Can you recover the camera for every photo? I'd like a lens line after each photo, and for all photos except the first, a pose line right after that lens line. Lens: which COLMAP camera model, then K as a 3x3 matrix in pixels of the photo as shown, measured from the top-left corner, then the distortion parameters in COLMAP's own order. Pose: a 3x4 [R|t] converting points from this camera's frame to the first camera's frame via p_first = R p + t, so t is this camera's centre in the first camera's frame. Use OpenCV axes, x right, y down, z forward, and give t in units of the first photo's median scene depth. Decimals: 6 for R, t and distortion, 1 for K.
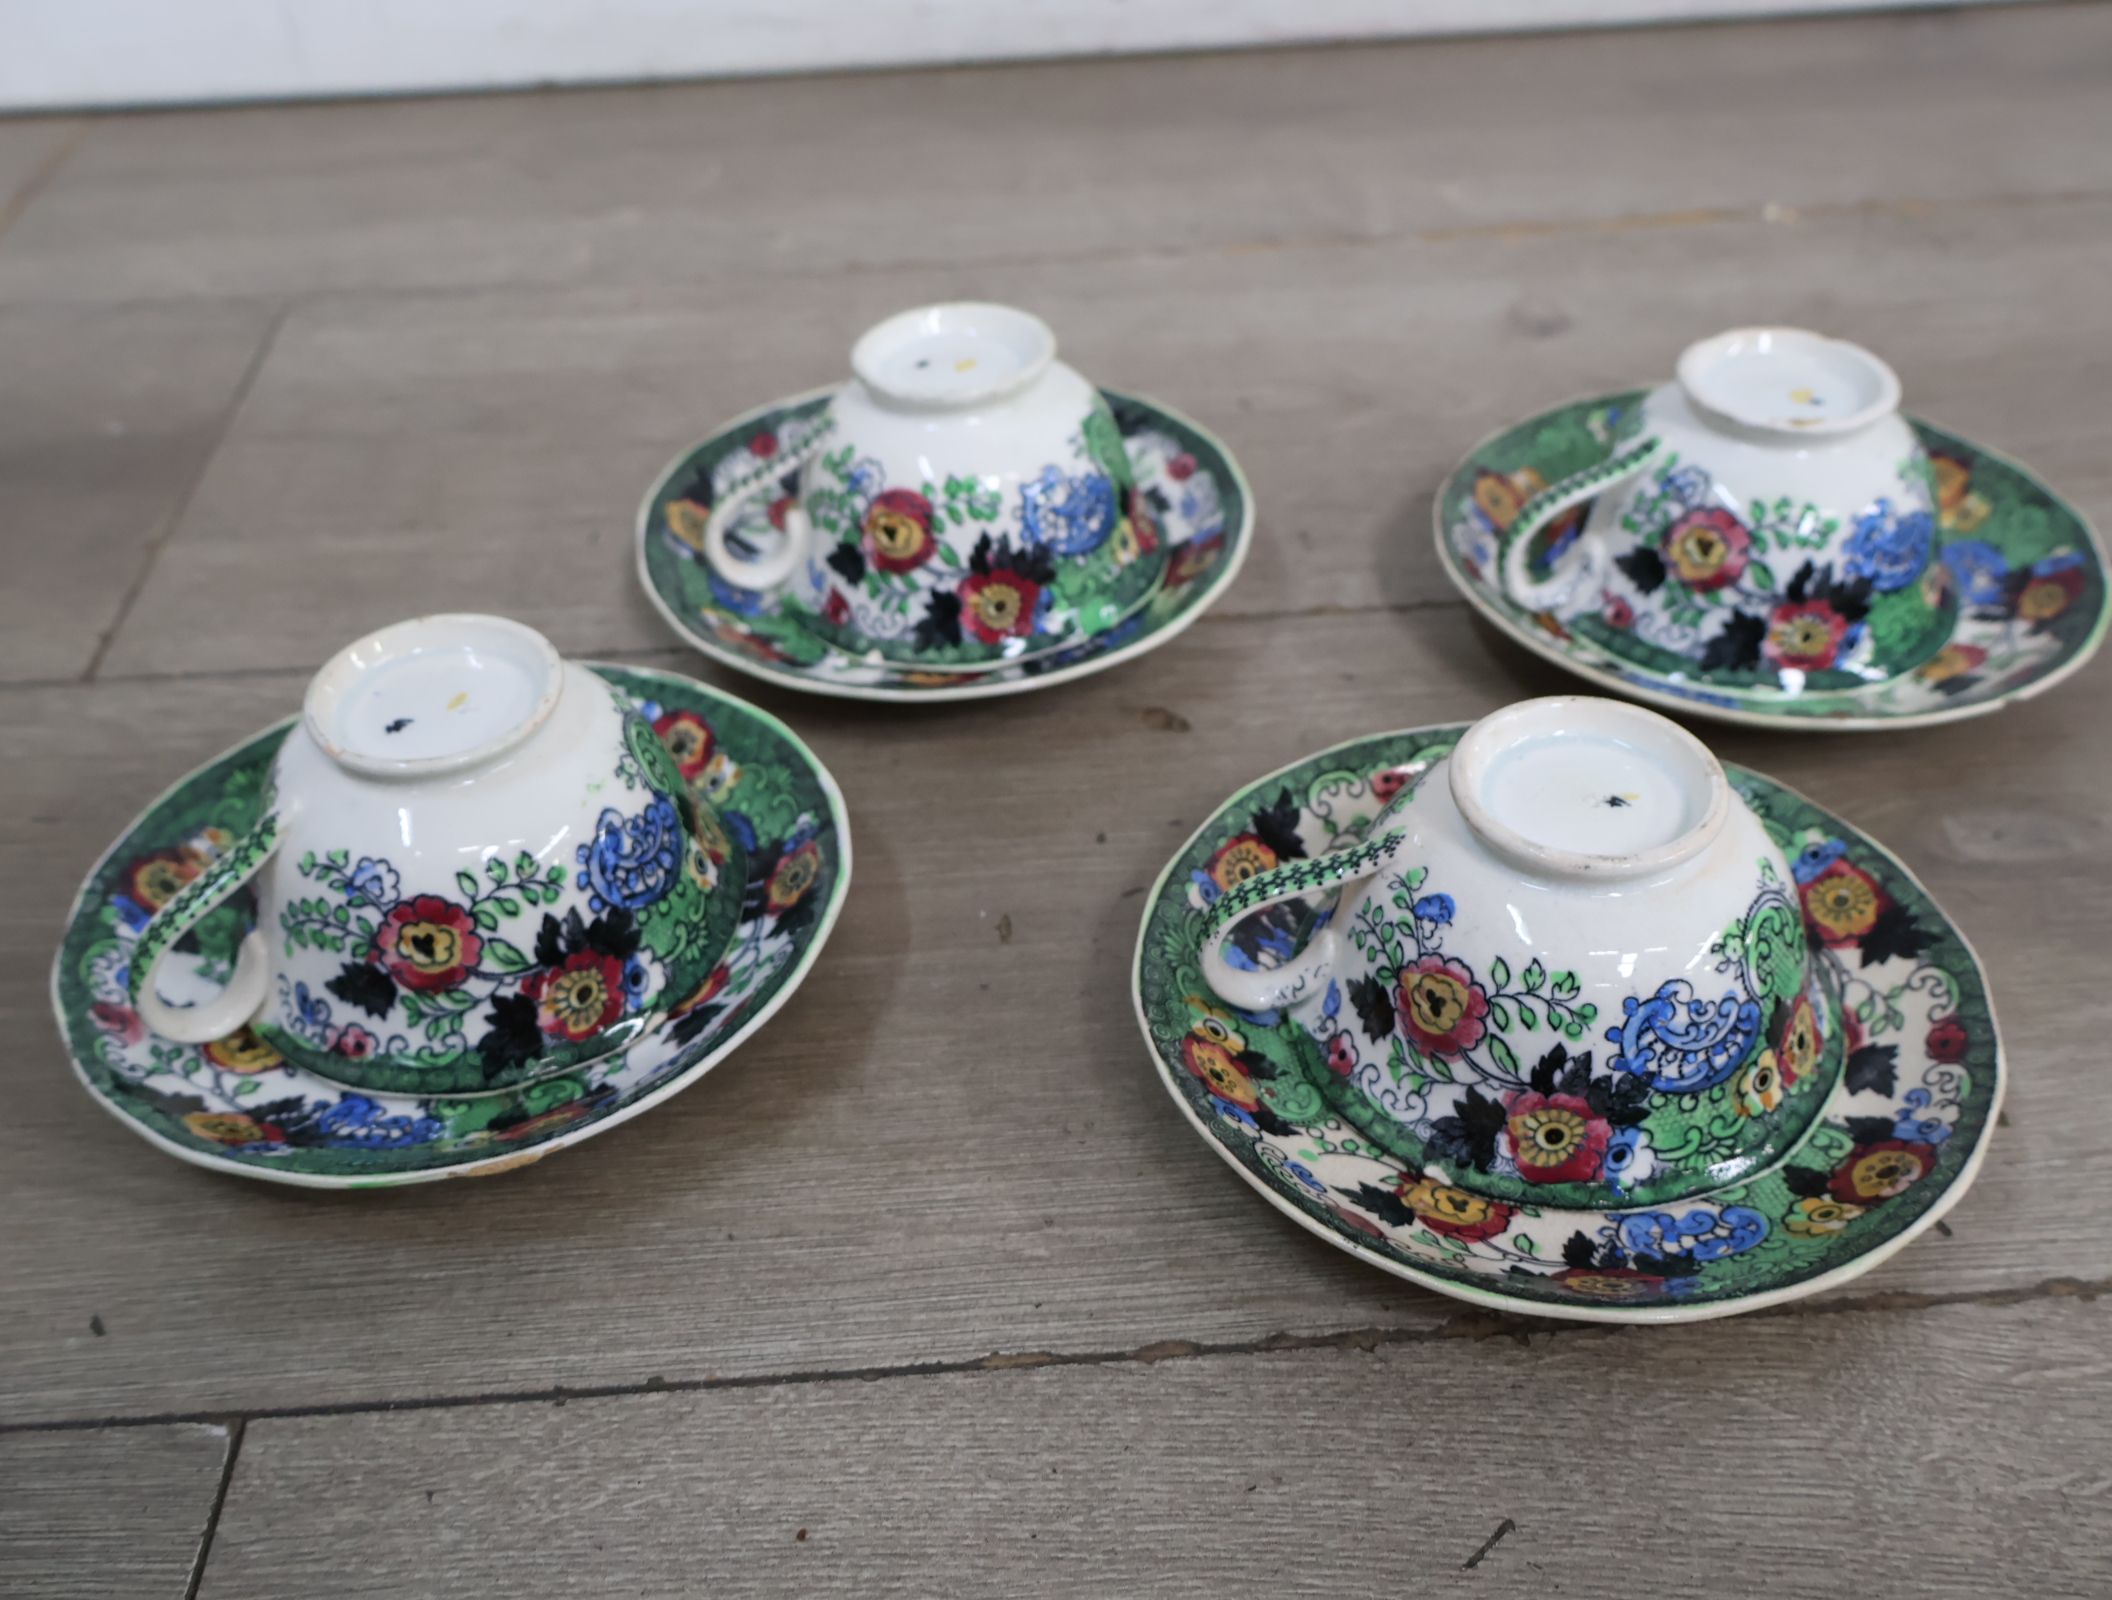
lens RADIAL K [[2062.9, 0, 1041.6], [0, 2062.9, 801.1], [0, 0, 1]] dist [0.010996, 0.000000]
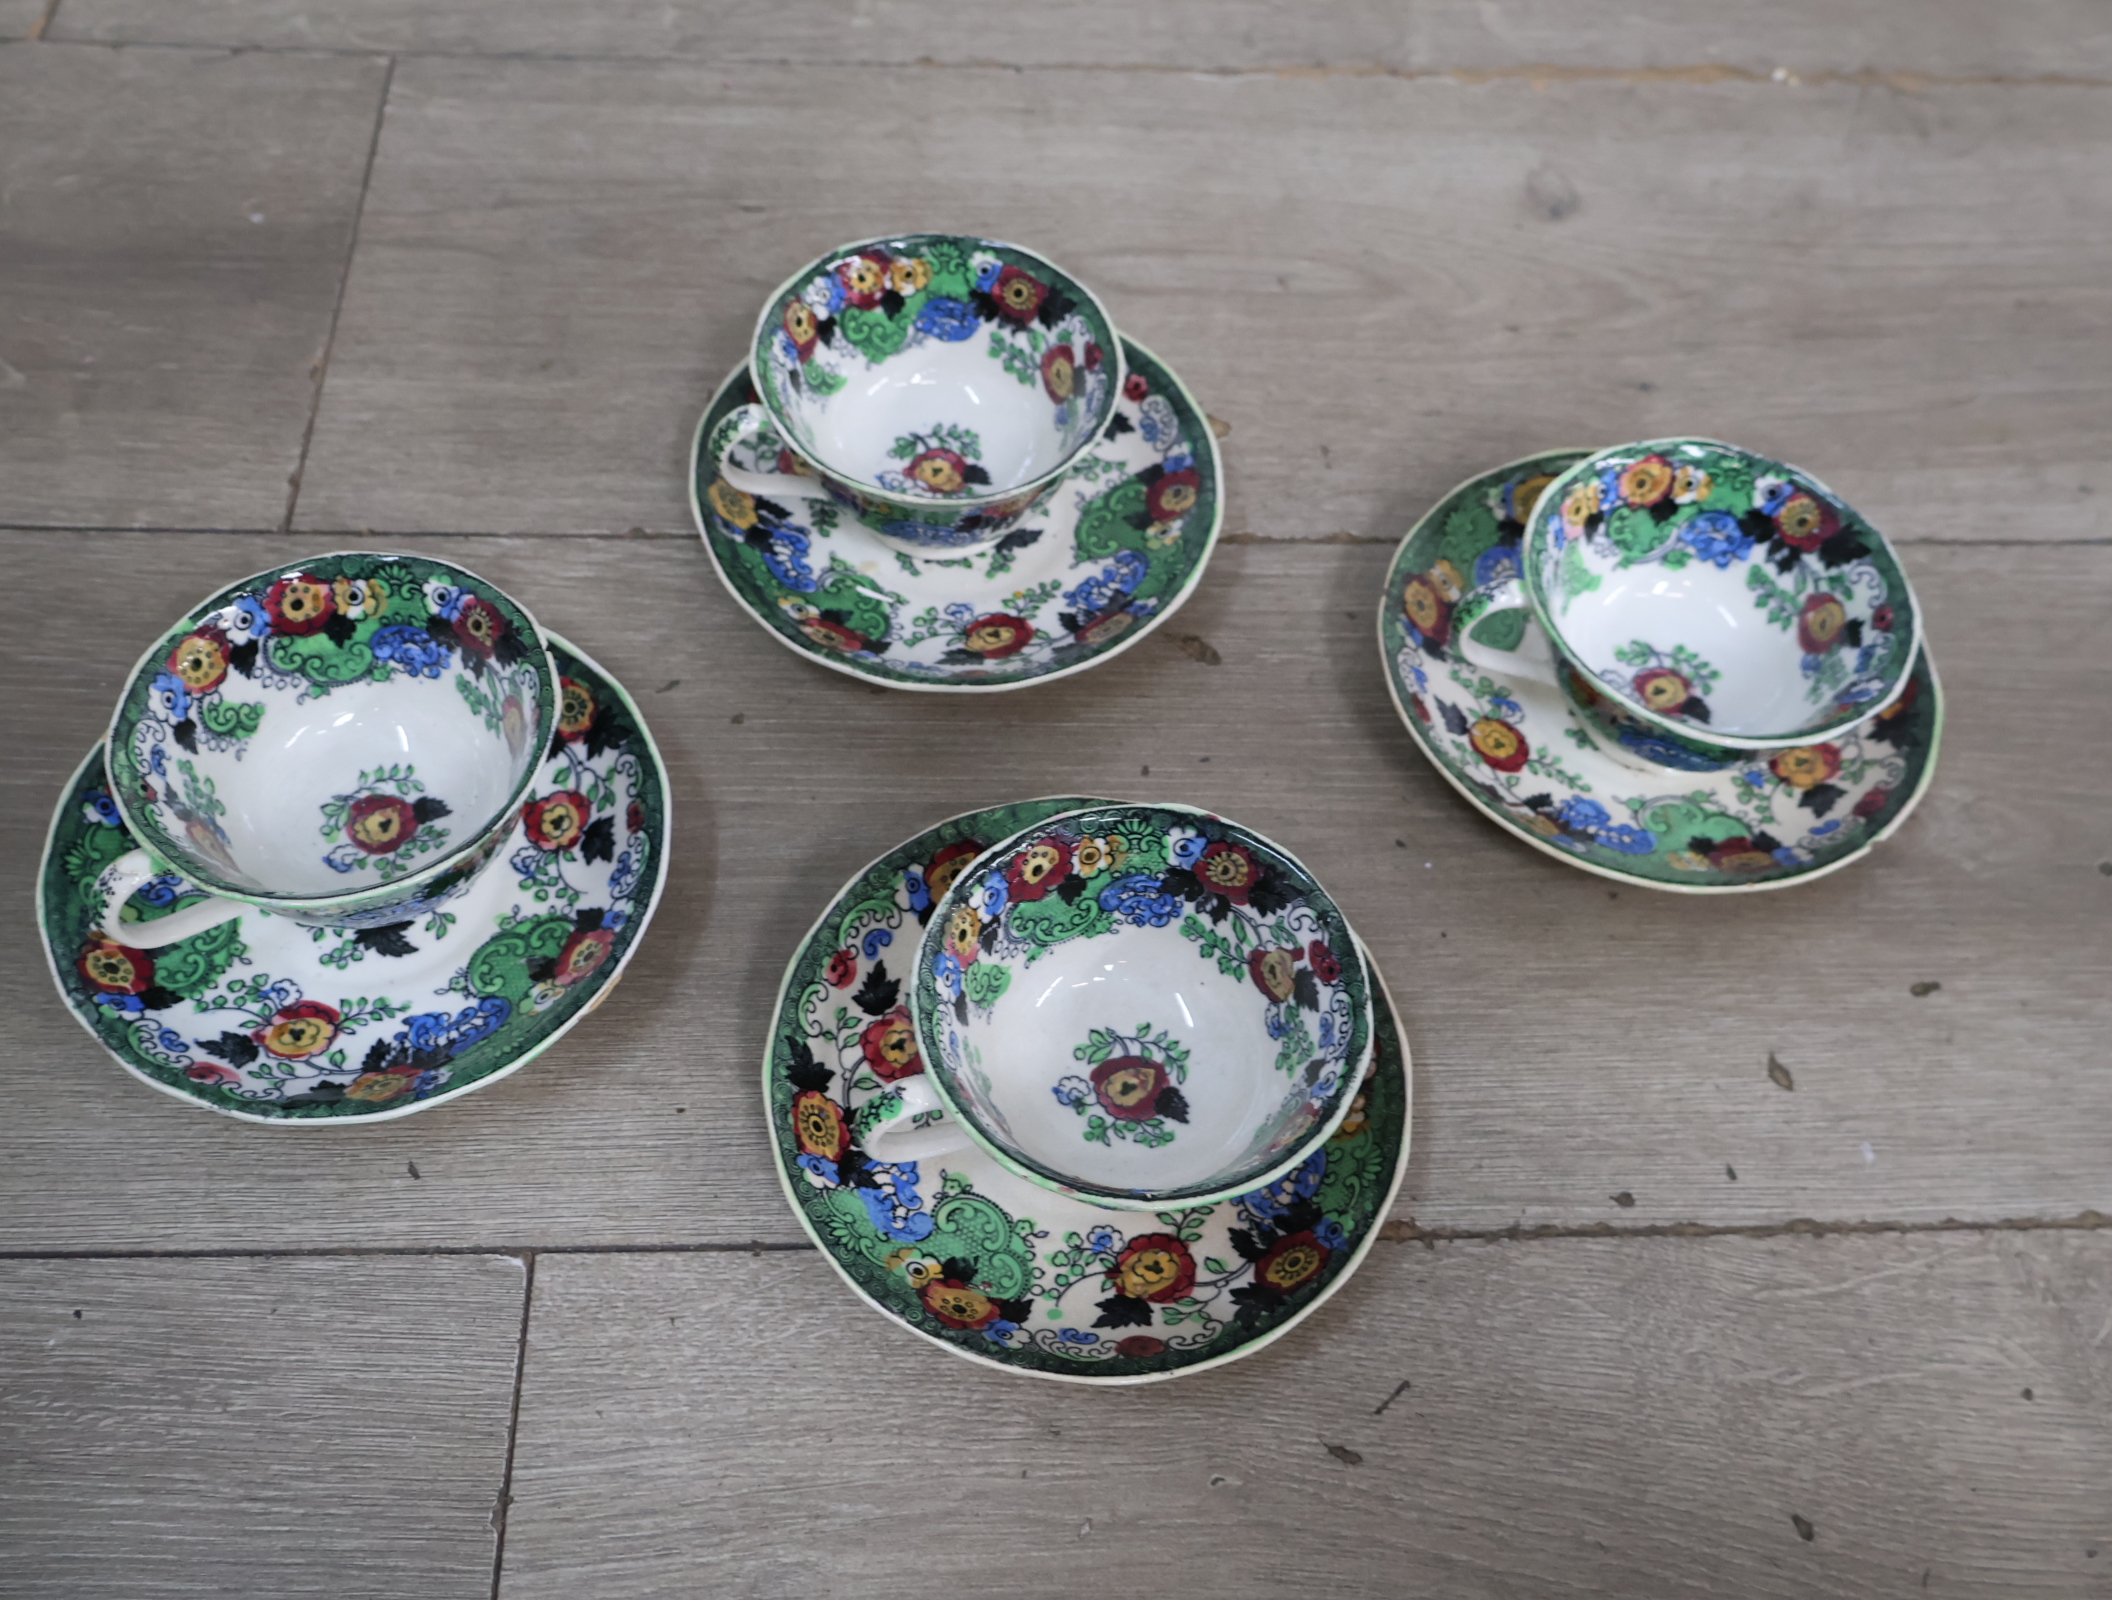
lens RADIAL K [[2062.9, 0, 1051.3], [0, 2062.9, 795.5], [0, 0, 1]] dist [0.010996, 0.000000]
pose [[0.996561, 0.060267, 0.056871, -0.130382], [-0.074762, 0.949916, 0.303431, -0.453536], [-0.035736, -0.306639, 0.951155, -0.262147]]
